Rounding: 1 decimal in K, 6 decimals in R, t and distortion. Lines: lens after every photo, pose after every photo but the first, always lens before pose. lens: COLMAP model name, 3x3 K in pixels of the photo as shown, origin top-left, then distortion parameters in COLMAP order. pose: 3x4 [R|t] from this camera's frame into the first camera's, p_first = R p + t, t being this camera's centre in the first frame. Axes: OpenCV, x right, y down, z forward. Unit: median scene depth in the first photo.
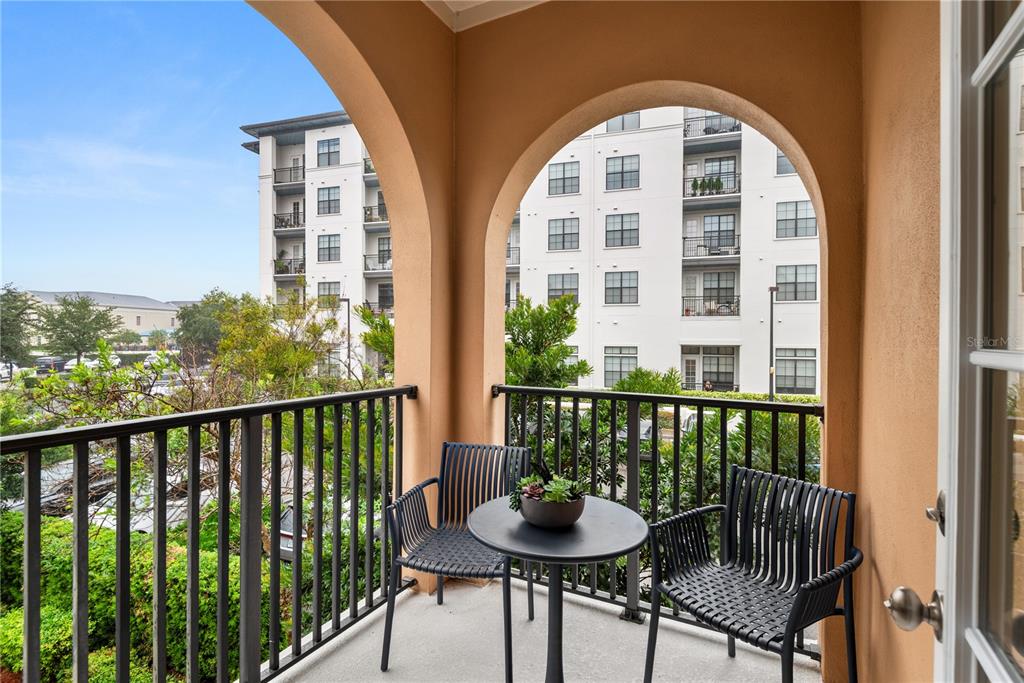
lens RADIAL K [[488.3, 0, 512.0], [0, 488.3, 341.5], [0, 0, 1]] dist [0.001939, 0.000257]
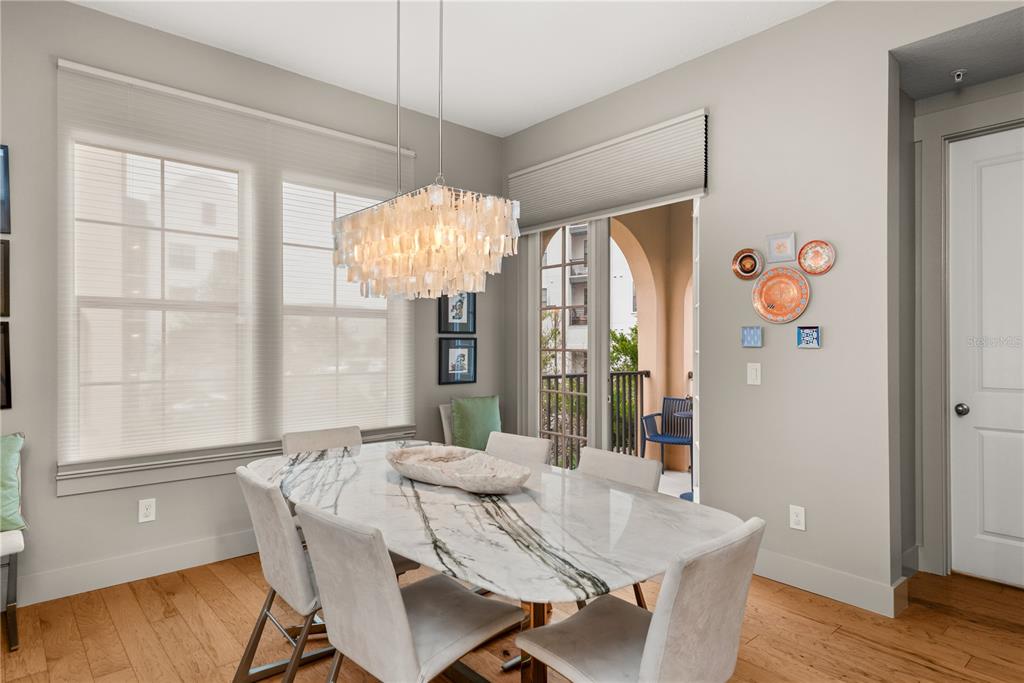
lens RADIAL K [[569.1, 0, 512.0], [0, 569.1, 341.5], [0, 0, 1]] dist [-0.004550, -0.000722]
pose [[0.929634, -0.010689, -0.368328, 0.153717], [0.006998, 0.999911, -0.011355, -0.008832], [0.368417, 0.007979, 0.929627, -1.478901]]
